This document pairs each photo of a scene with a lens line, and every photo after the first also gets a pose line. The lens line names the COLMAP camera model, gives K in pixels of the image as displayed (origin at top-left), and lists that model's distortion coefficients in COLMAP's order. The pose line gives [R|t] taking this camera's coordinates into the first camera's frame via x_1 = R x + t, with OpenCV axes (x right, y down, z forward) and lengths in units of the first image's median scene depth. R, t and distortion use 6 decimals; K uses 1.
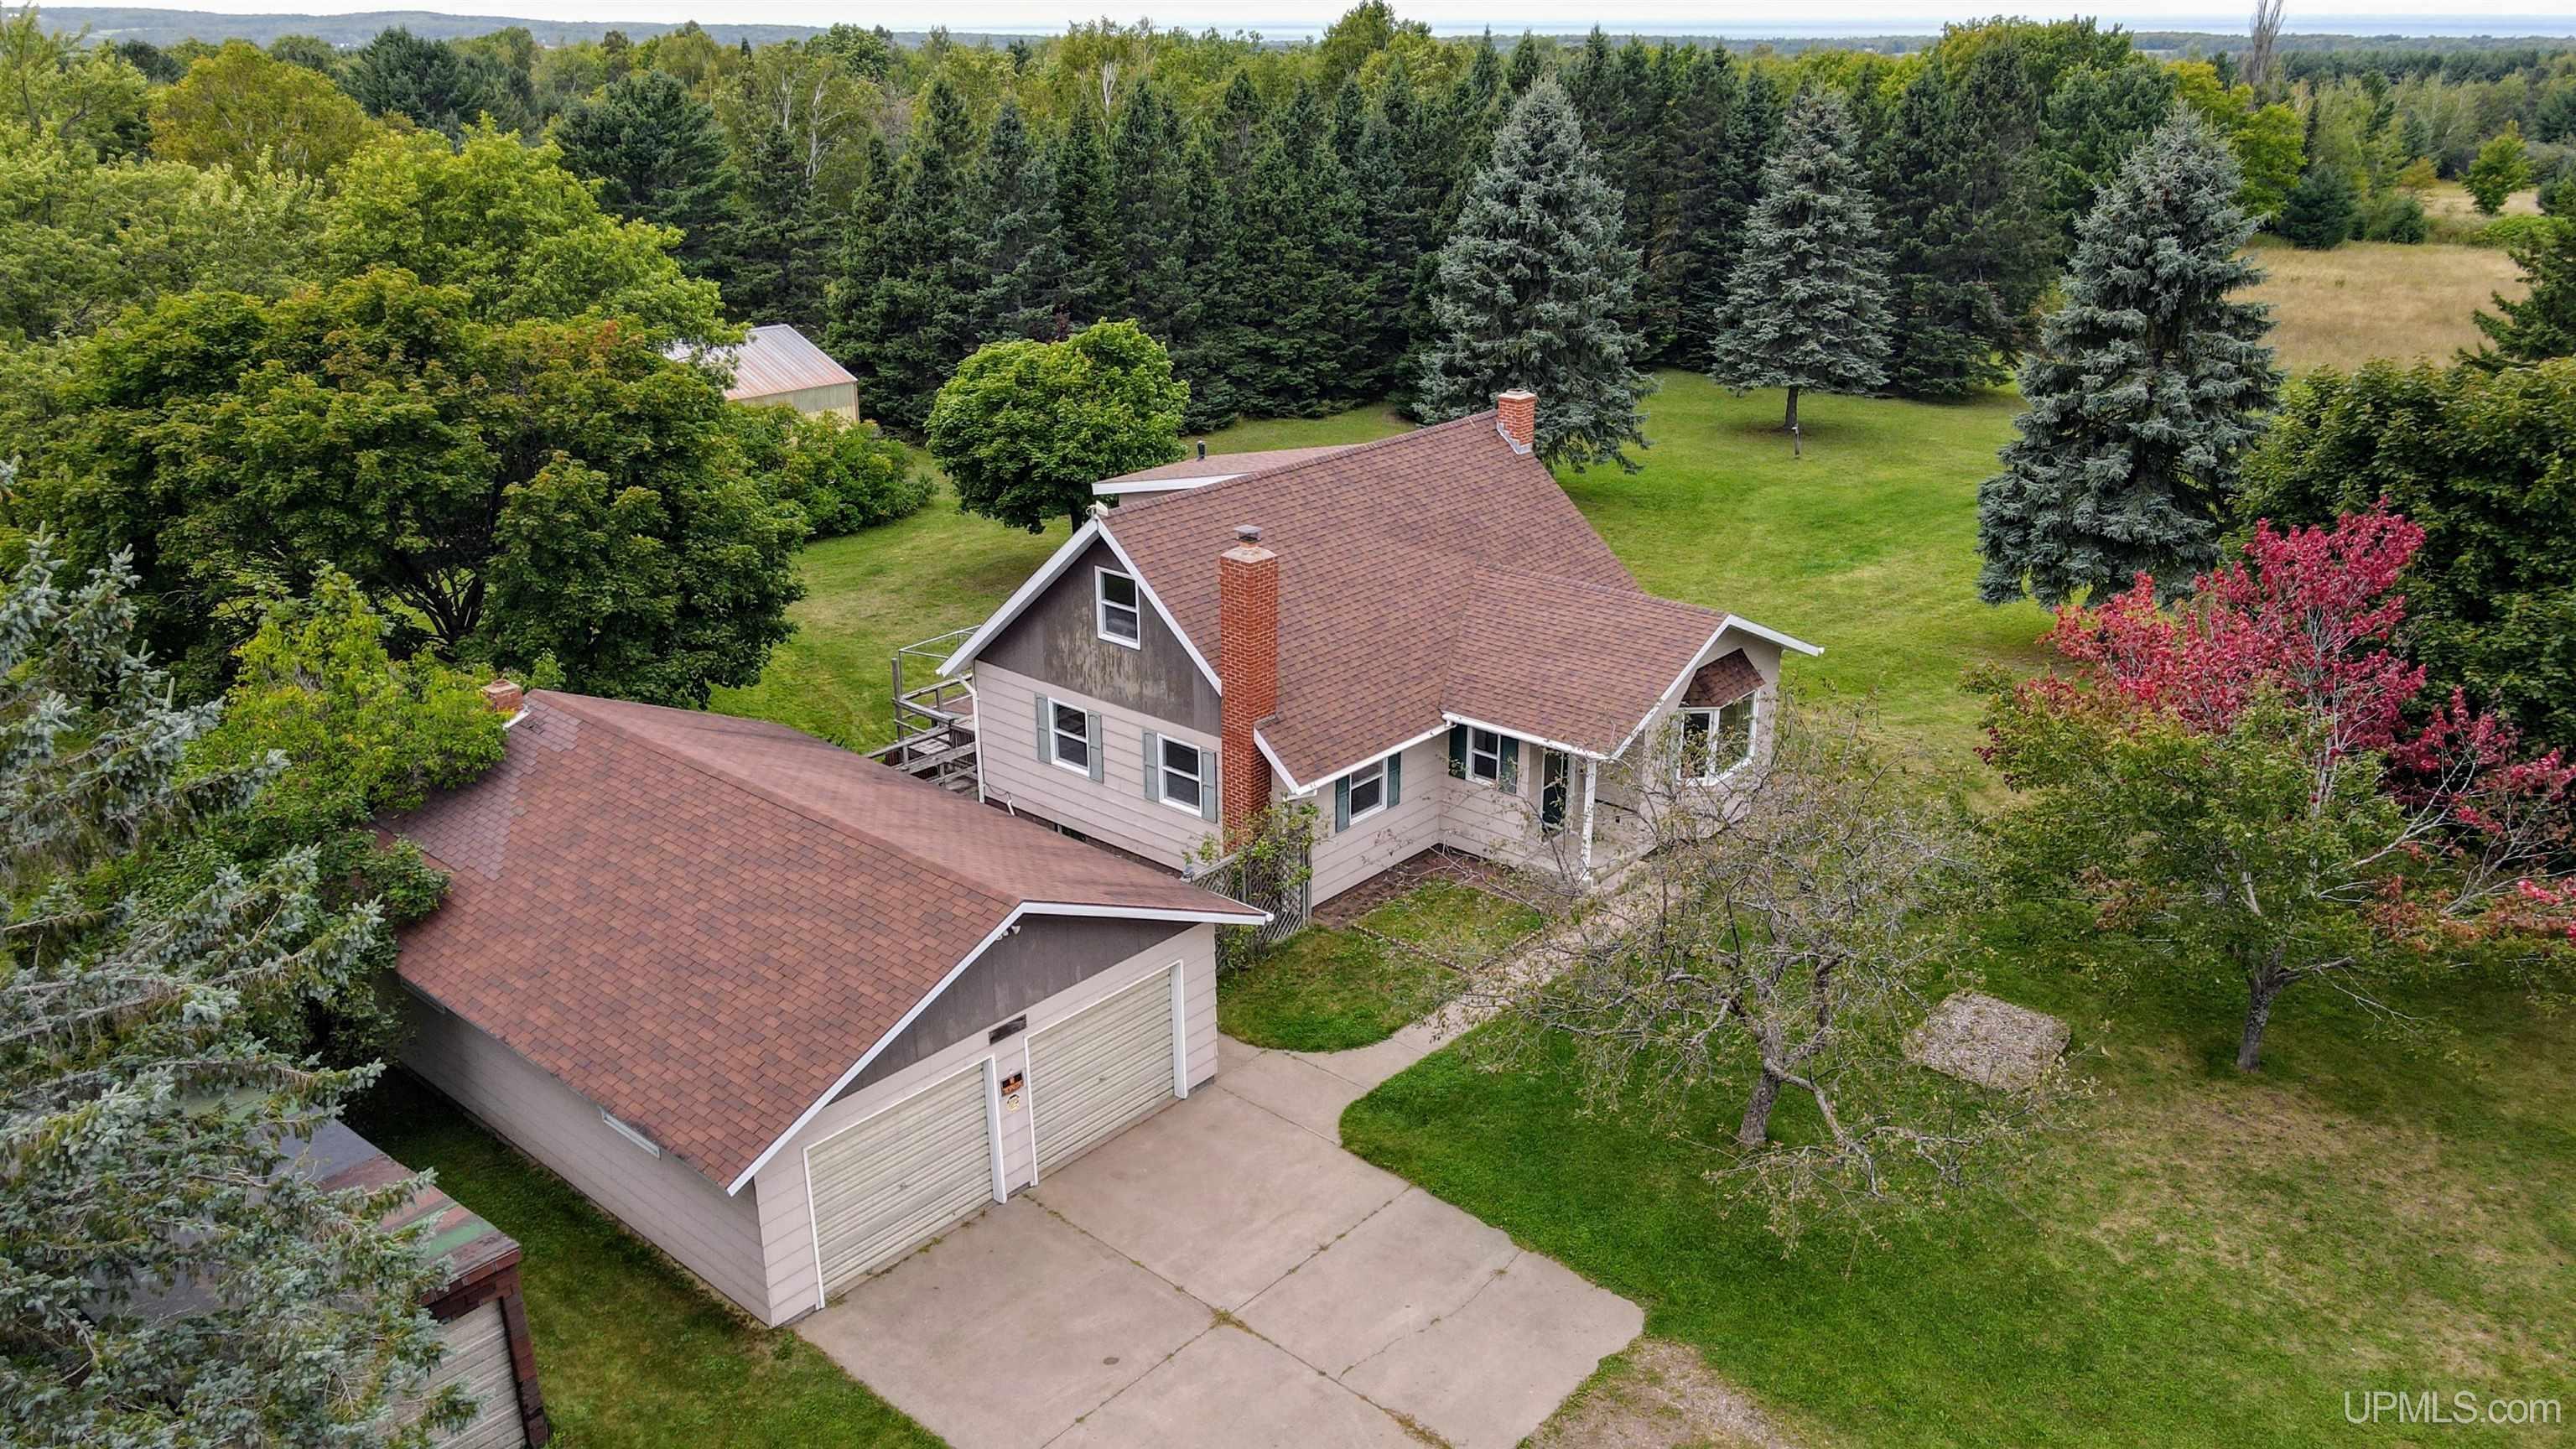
lens RADIAL K [[1883.1, 0, 1285.5], [0, 1883.1, 725.1], [0, 0, 1]] dist [0.015779, 0.009599]
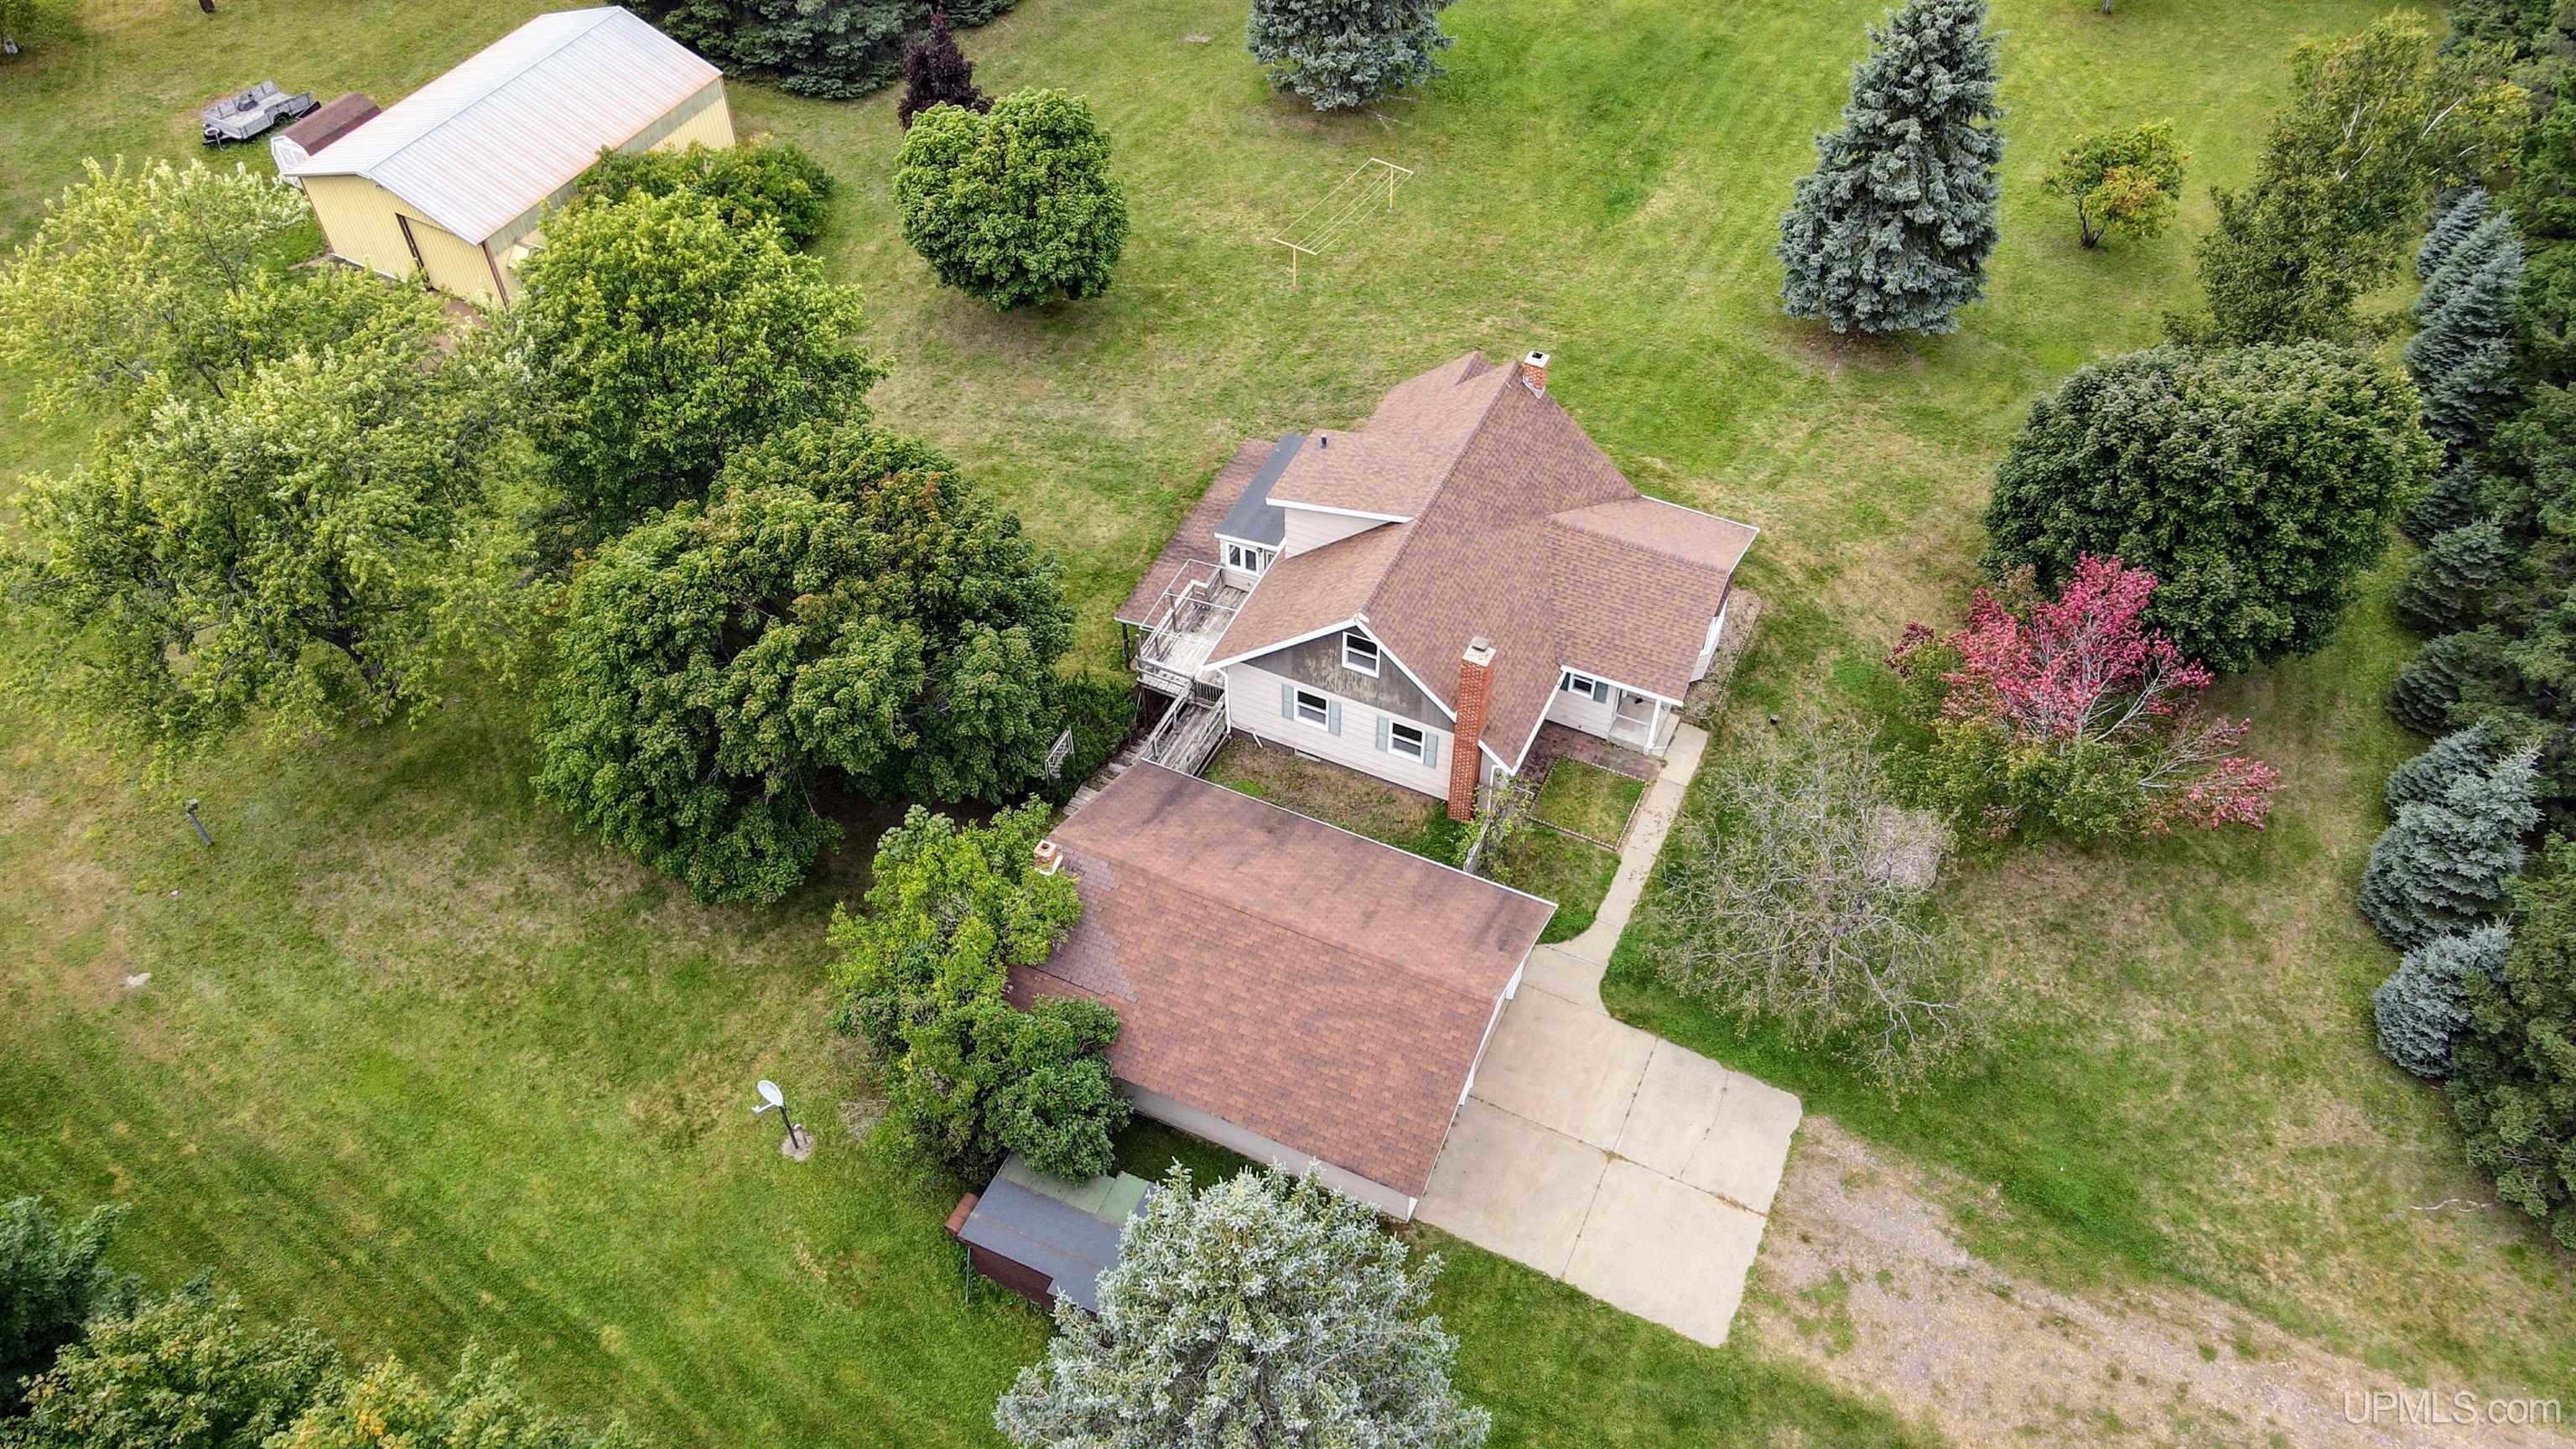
lens RADIAL K [[1883.1, 0, 1290.1], [0, 1883.1, 721.3], [0, 0, 1]] dist [0.015779, 0.009599]
pose [[0.960386, -0.205989, 0.187688, -0.458927], [0.098374, 0.880748, 0.463255, -0.754146], [-0.260732, -0.426440, 0.866122, -0.323478]]
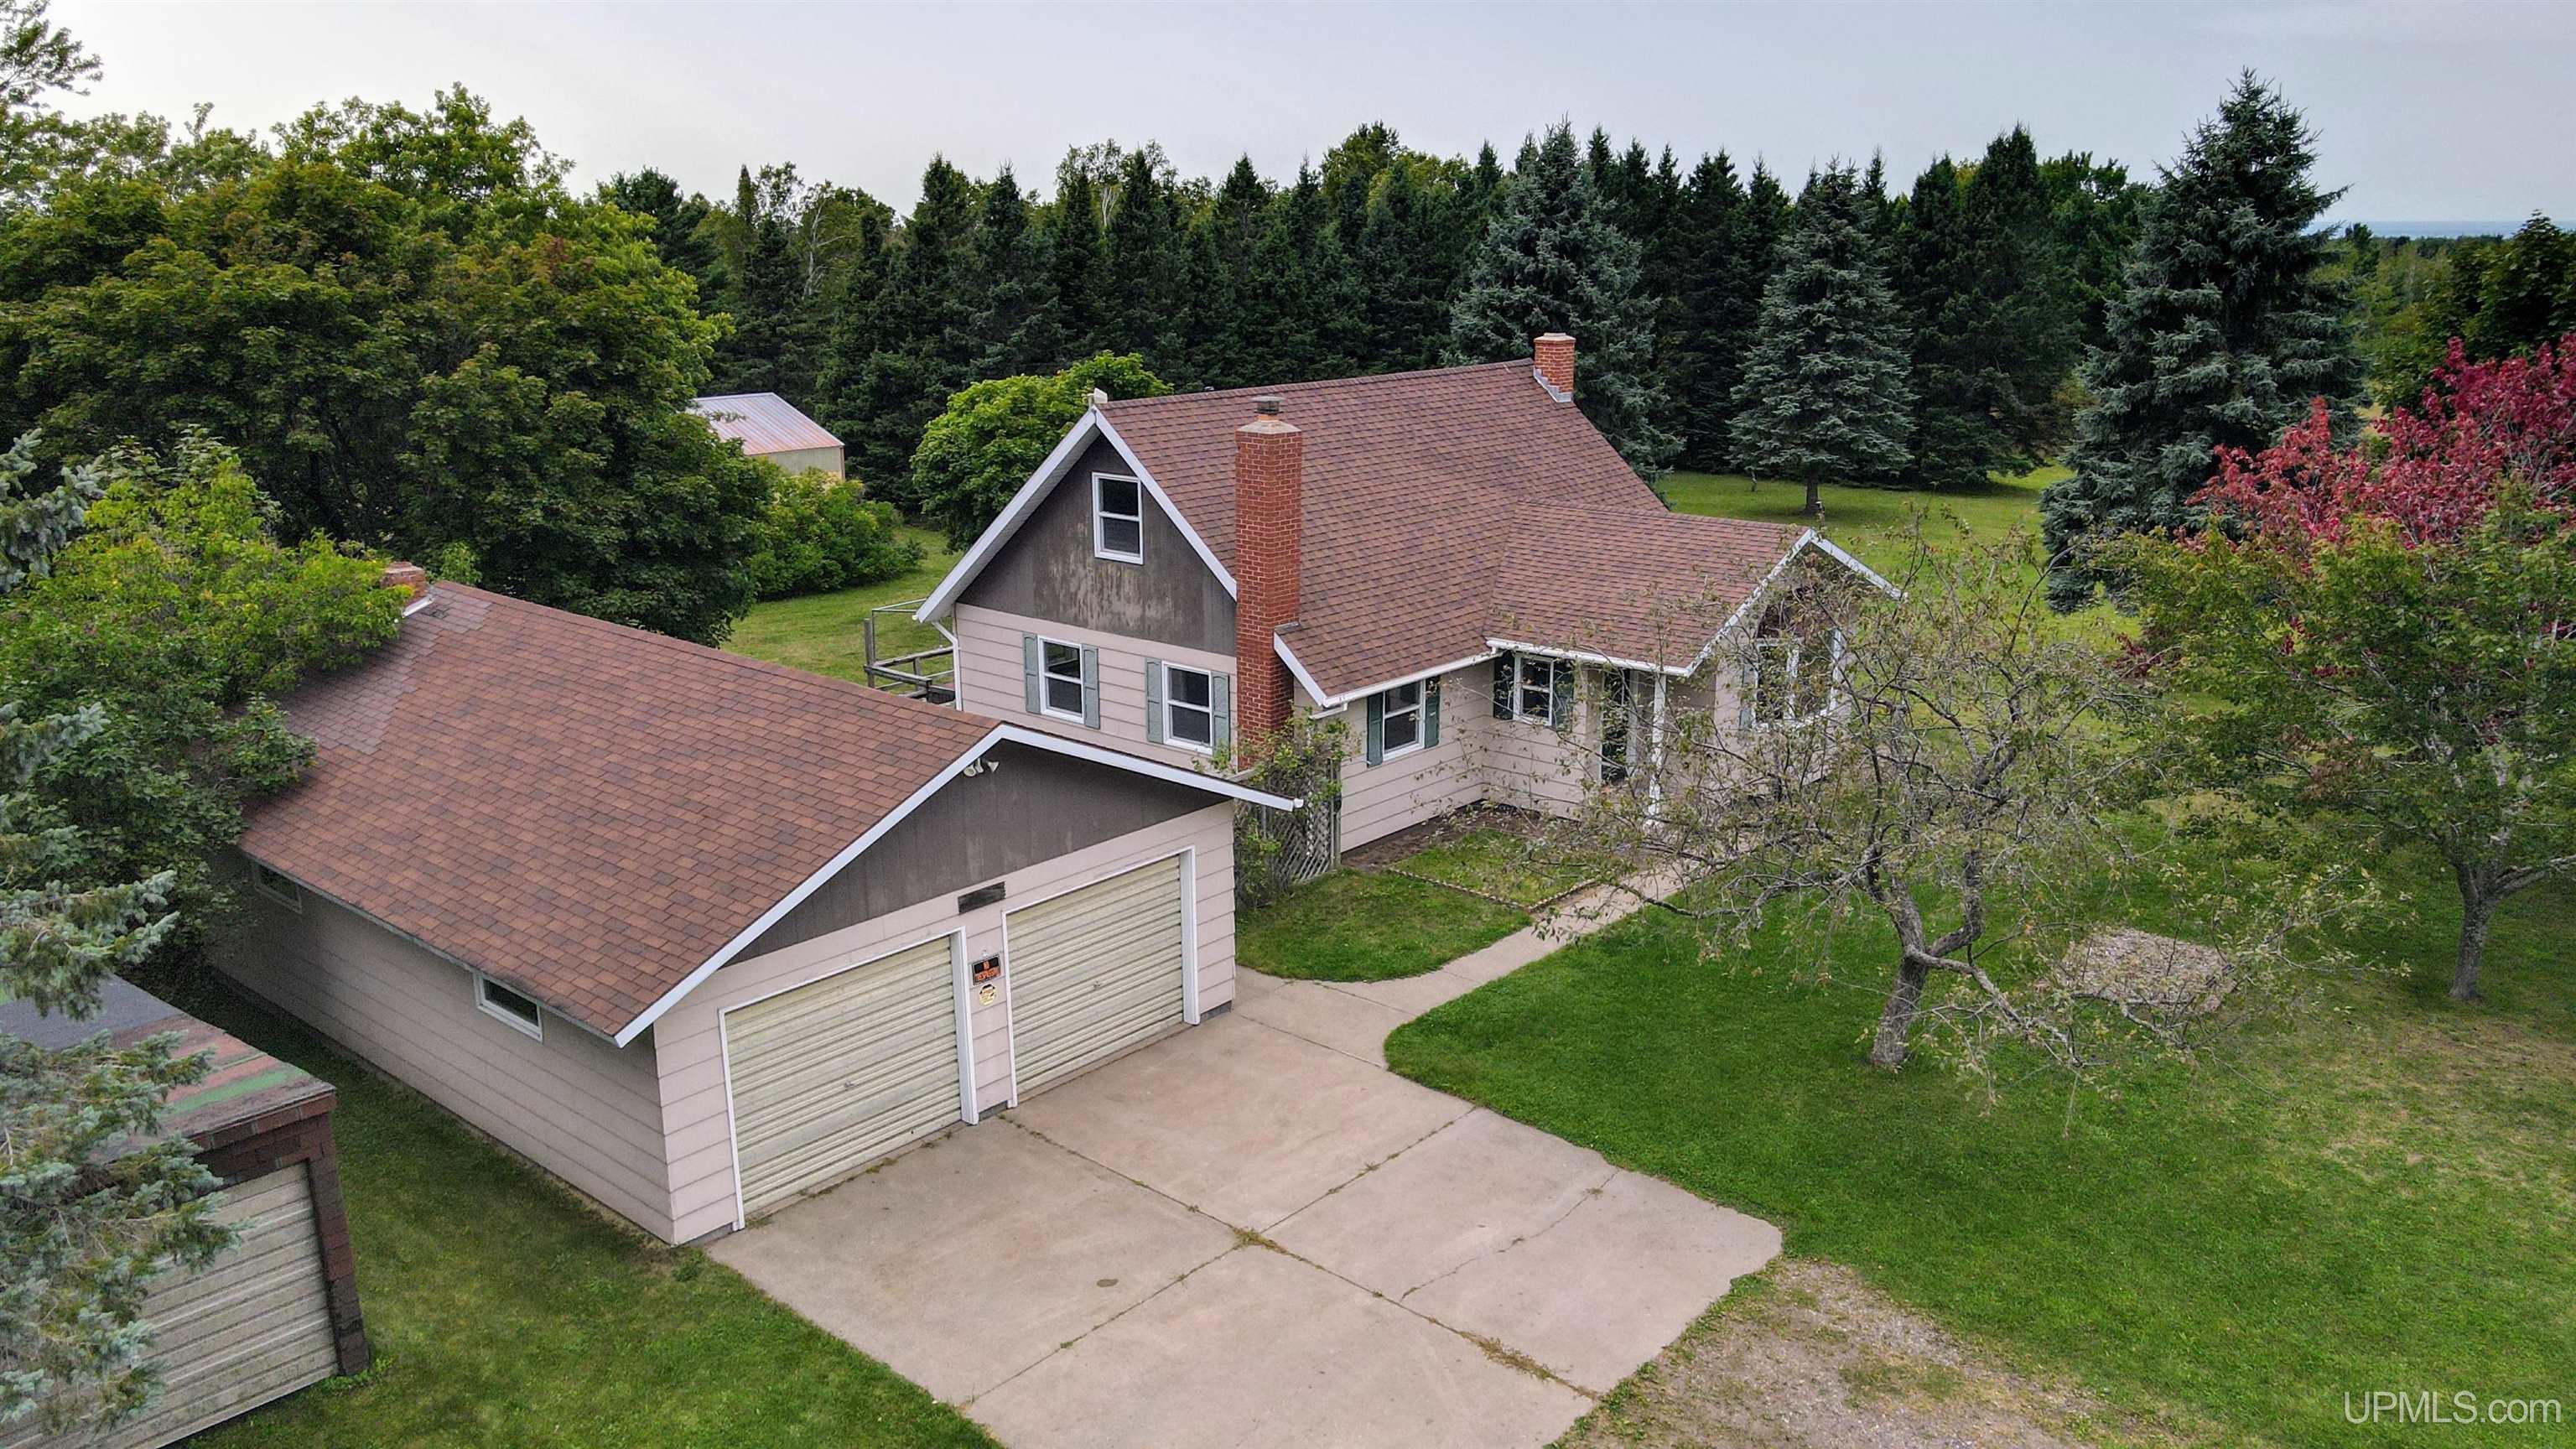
lens RADIAL K [[1883.1, 0, 1286.9], [0, 1883.1, 731.3], [0, 0, 1]] dist [0.015779, 0.009599]
pose [[0.999989, -0.002746, 0.003711, -0.014057], [0.003086, 0.995472, -0.095002, 0.127353], [-0.003434, 0.095013, 0.995470, 0.139195]]
